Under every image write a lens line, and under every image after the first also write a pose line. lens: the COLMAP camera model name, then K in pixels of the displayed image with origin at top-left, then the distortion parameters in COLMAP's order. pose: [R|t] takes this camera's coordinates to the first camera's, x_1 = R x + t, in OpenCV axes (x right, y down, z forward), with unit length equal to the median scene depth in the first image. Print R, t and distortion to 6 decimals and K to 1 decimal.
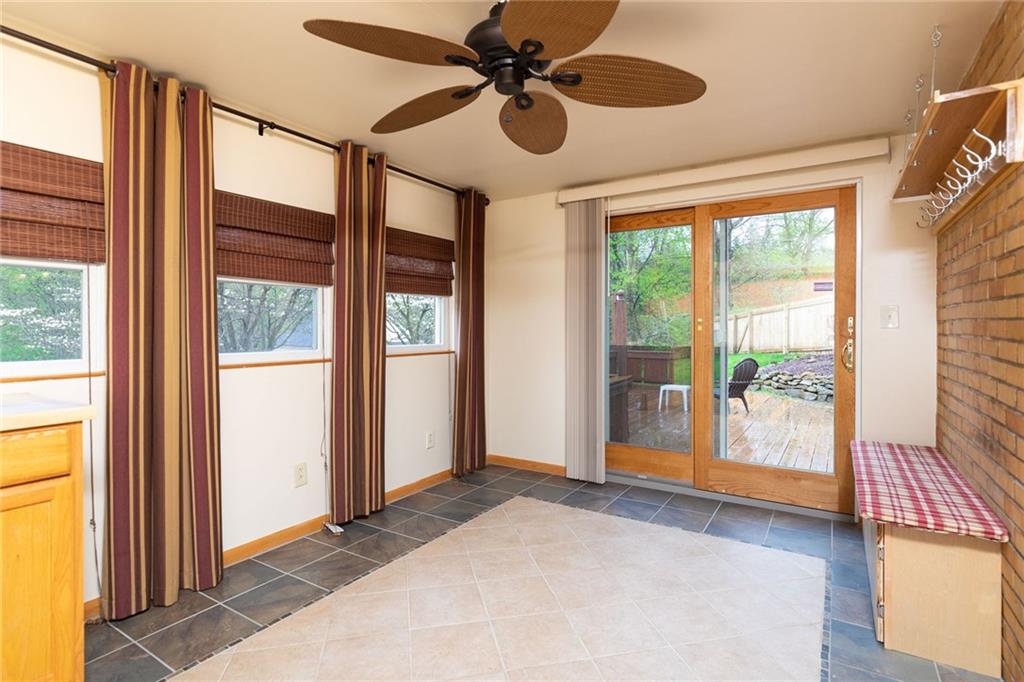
lens RADIAL K [[508.7, 0, 513.9], [0, 508.7, 325.1], [0, 0, 1]] dist [0.001348, 0.000308]
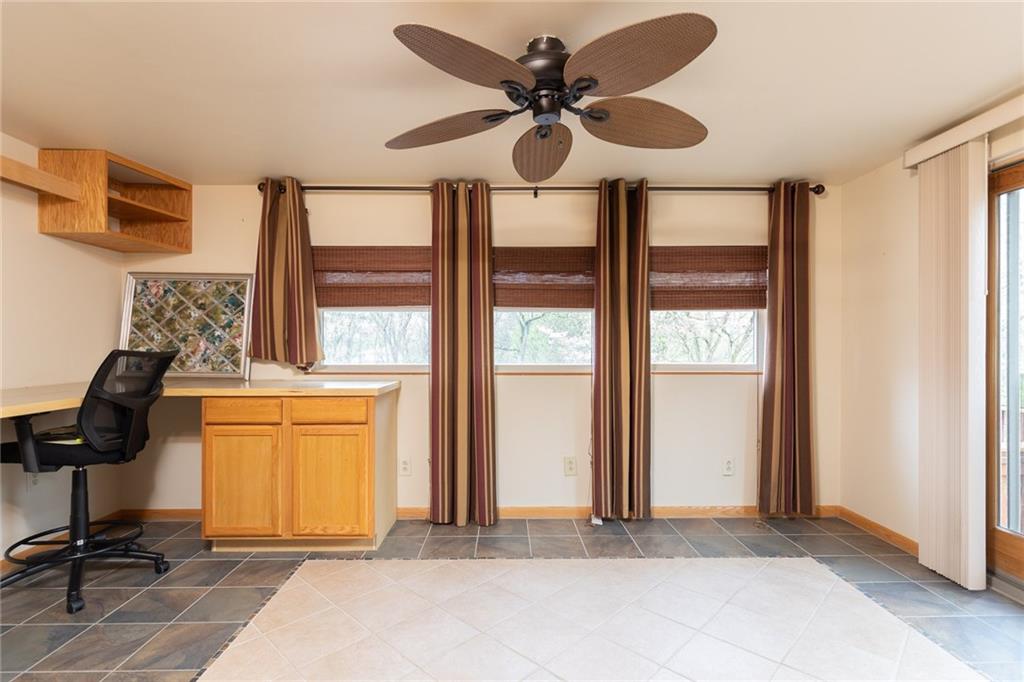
lens RADIAL K [[499.2, 0, 512.0], [0, 499.2, 341.0], [0, 0, 1]] dist [-0.000416, 0.000202]
pose [[0.545967, -0.009992, -0.837747, 0.469961], [0.004513, 0.999949, -0.008985, 0.004948], [0.837795, 0.001125, 0.545984, 0.217768]]
